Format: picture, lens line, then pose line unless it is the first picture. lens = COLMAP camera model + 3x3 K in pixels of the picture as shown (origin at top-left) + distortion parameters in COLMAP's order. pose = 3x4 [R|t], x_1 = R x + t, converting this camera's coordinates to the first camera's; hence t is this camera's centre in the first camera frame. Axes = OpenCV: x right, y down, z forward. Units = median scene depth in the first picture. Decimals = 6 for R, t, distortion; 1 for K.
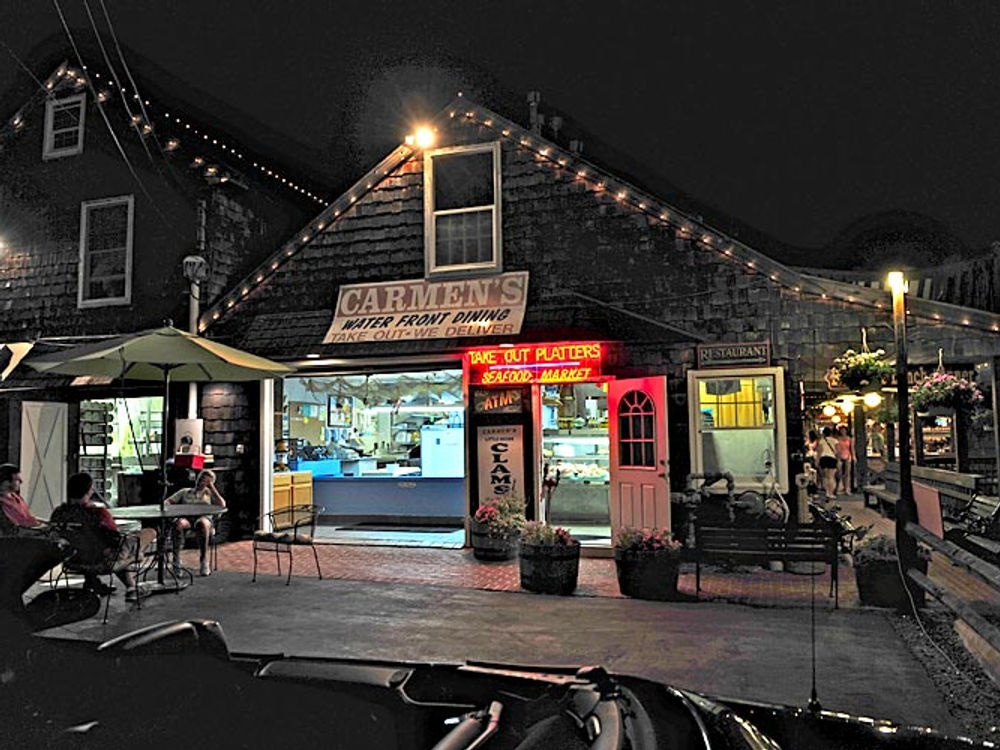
lens RADIAL K [[780.7, 0, 499.4], [0, 780.7, 375.4], [0, 0, 1]] dist [-0.038498, 0.000290]
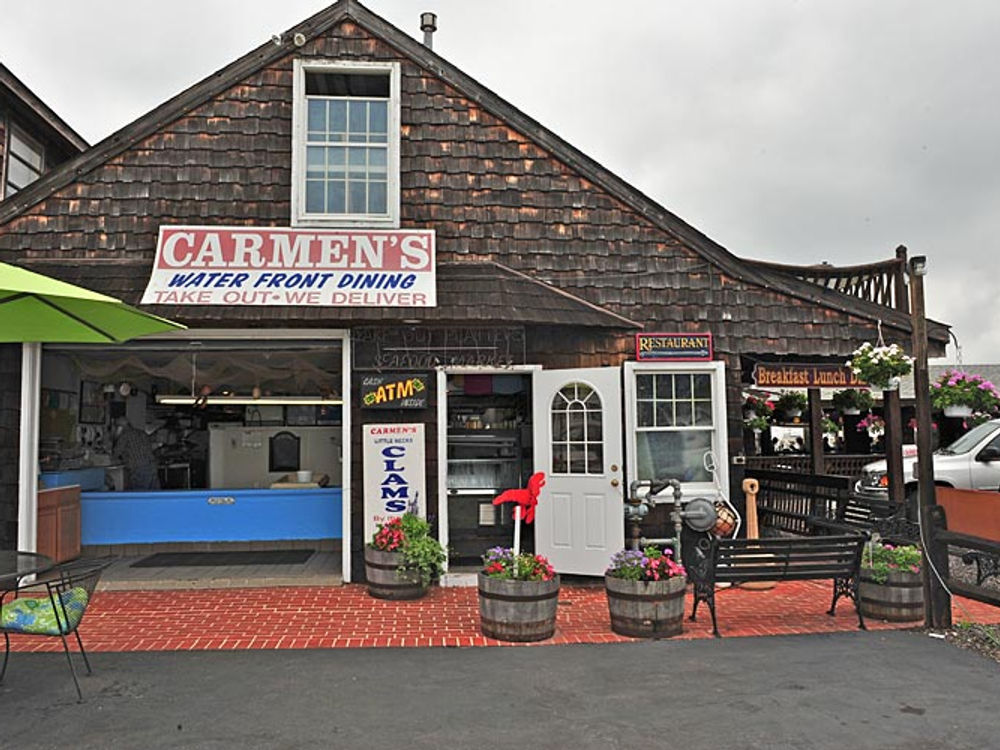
lens RADIAL K [[780.7, 0, 498.9], [0, 780.7, 376.4], [0, 0, 1]] dist [-0.038498, 0.000290]
pose [[0.913839, 0.031924, 0.404821, -0.221488], [-0.032654, 0.999454, -0.005103, 0.017784], [-0.404763, -0.008555, 0.914382, 0.245867]]
